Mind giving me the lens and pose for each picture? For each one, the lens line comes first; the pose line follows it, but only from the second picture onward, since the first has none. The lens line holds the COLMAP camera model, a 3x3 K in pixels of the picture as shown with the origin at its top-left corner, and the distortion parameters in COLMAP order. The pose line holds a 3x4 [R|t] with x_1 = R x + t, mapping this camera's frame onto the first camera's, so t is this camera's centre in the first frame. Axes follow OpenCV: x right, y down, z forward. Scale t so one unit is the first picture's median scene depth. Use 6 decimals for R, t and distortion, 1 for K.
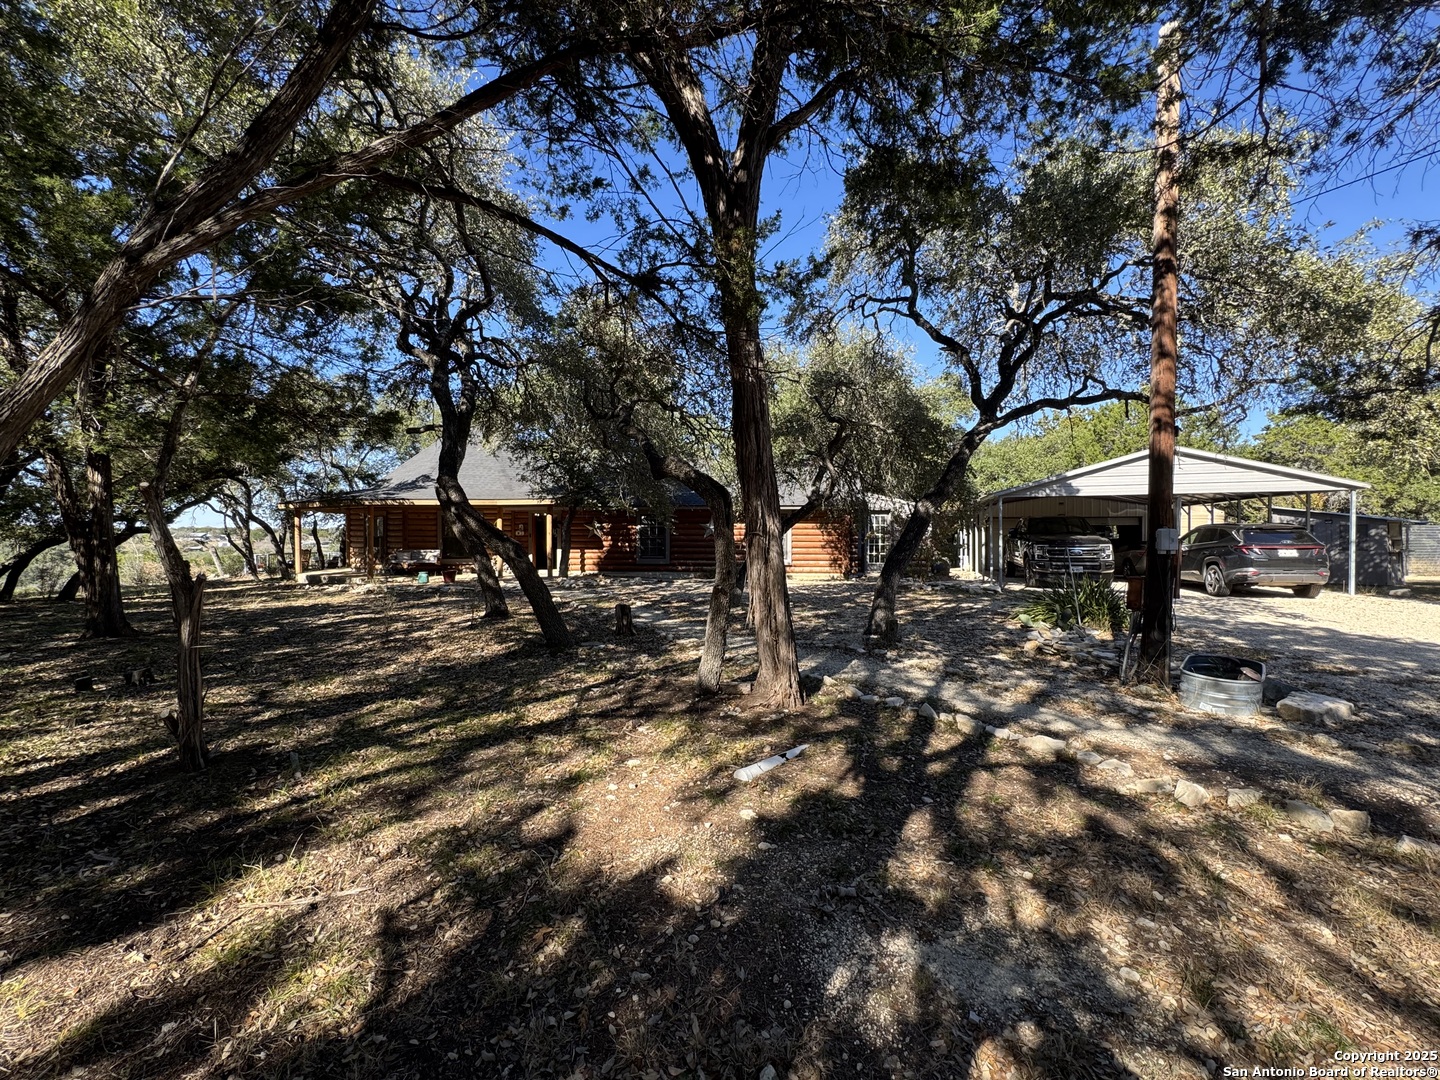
lens RADIAL K [[579.1, 0, 712.6], [0, 579.1, 540.0], [0, 0, 1]] dist [-0.003516, 0.000387]
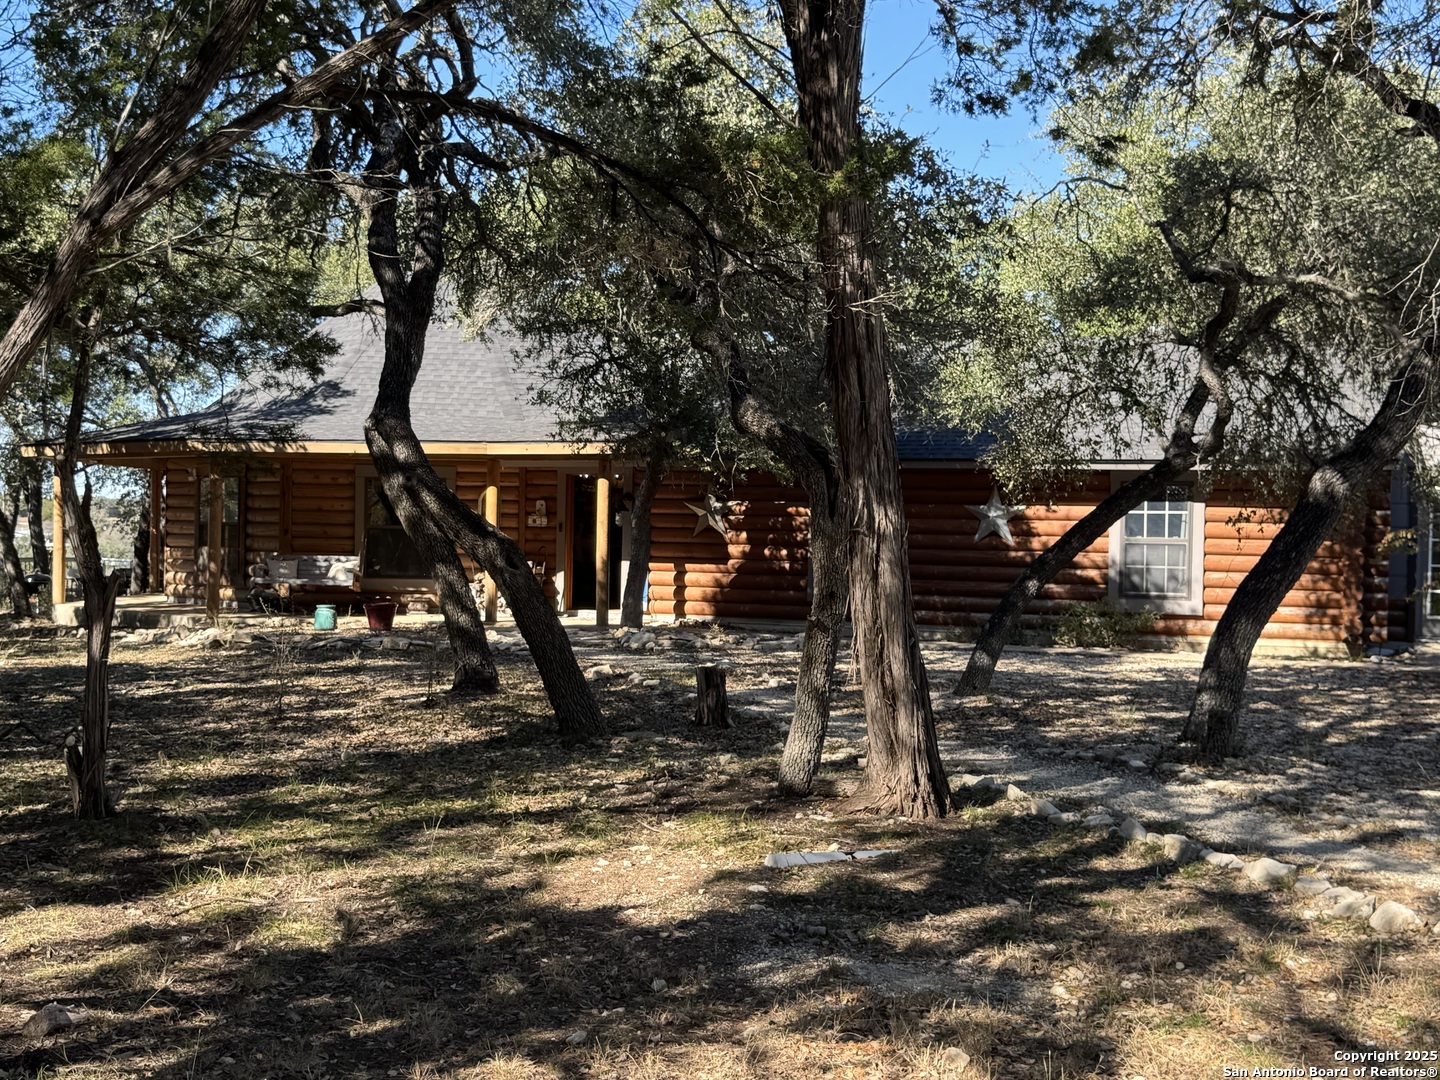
lens RADIAL K [[1765.3, 0, 717.8], [0, 1765.3, 547.4], [0, 0, 1]] dist [0.078233, 0.000000]
pose [[0.973058, 0.021043, -0.229599, 0.110583], [-0.020968, 0.999776, 0.002764, 0.001279], [0.229606, 0.002124, 0.973281, -0.270025]]
